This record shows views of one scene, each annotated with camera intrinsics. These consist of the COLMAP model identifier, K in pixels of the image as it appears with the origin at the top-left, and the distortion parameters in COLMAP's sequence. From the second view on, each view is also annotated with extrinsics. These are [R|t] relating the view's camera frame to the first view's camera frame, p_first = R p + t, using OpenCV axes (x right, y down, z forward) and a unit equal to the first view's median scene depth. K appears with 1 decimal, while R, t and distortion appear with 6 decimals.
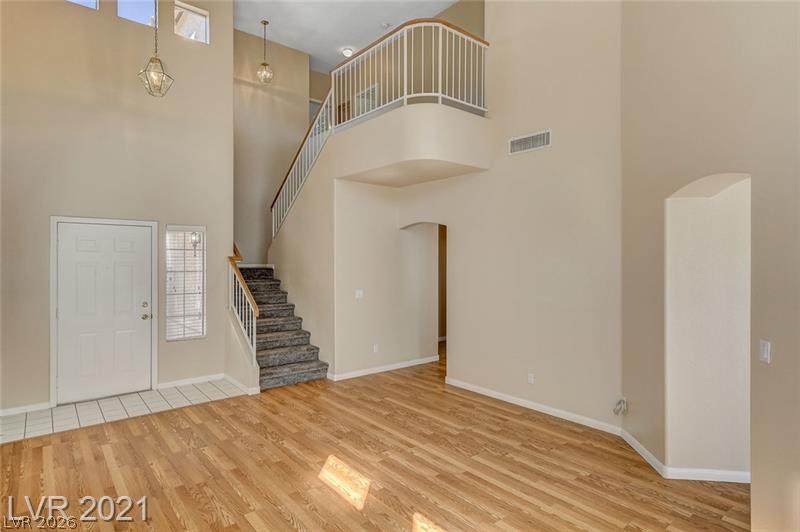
lens RADIAL K [[443.2, 0, 375.6], [0, 443.2, 265.7], [0, 0, 1]] dist [0.013655, 0.005802]
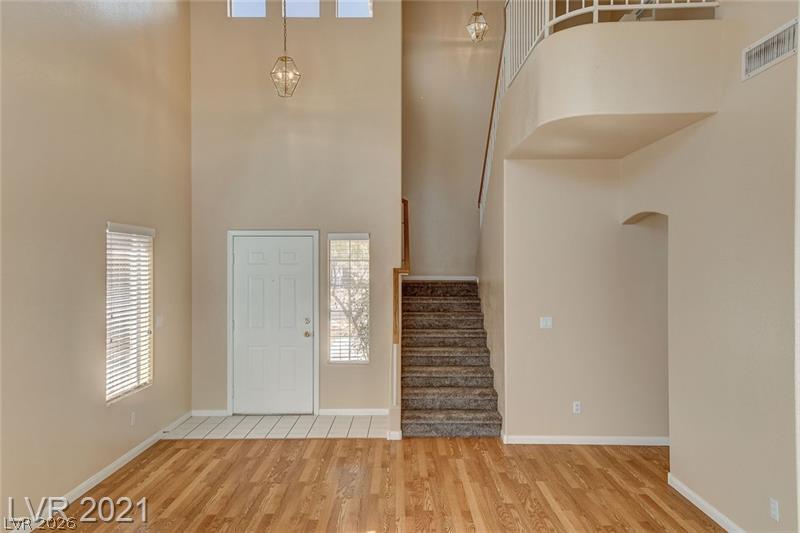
lens RADIAL K [[596.4, 0, 373.6], [0, 596.4, 271.9], [0, 0, 1]] dist [0.054481, 0.008639]
pose [[0.771151, 0.002947, -0.636646, 0.409639], [-0.004554, 0.999989, -0.000887, -0.014940], [0.636636, 0.003583, 0.771156, 0.143723]]
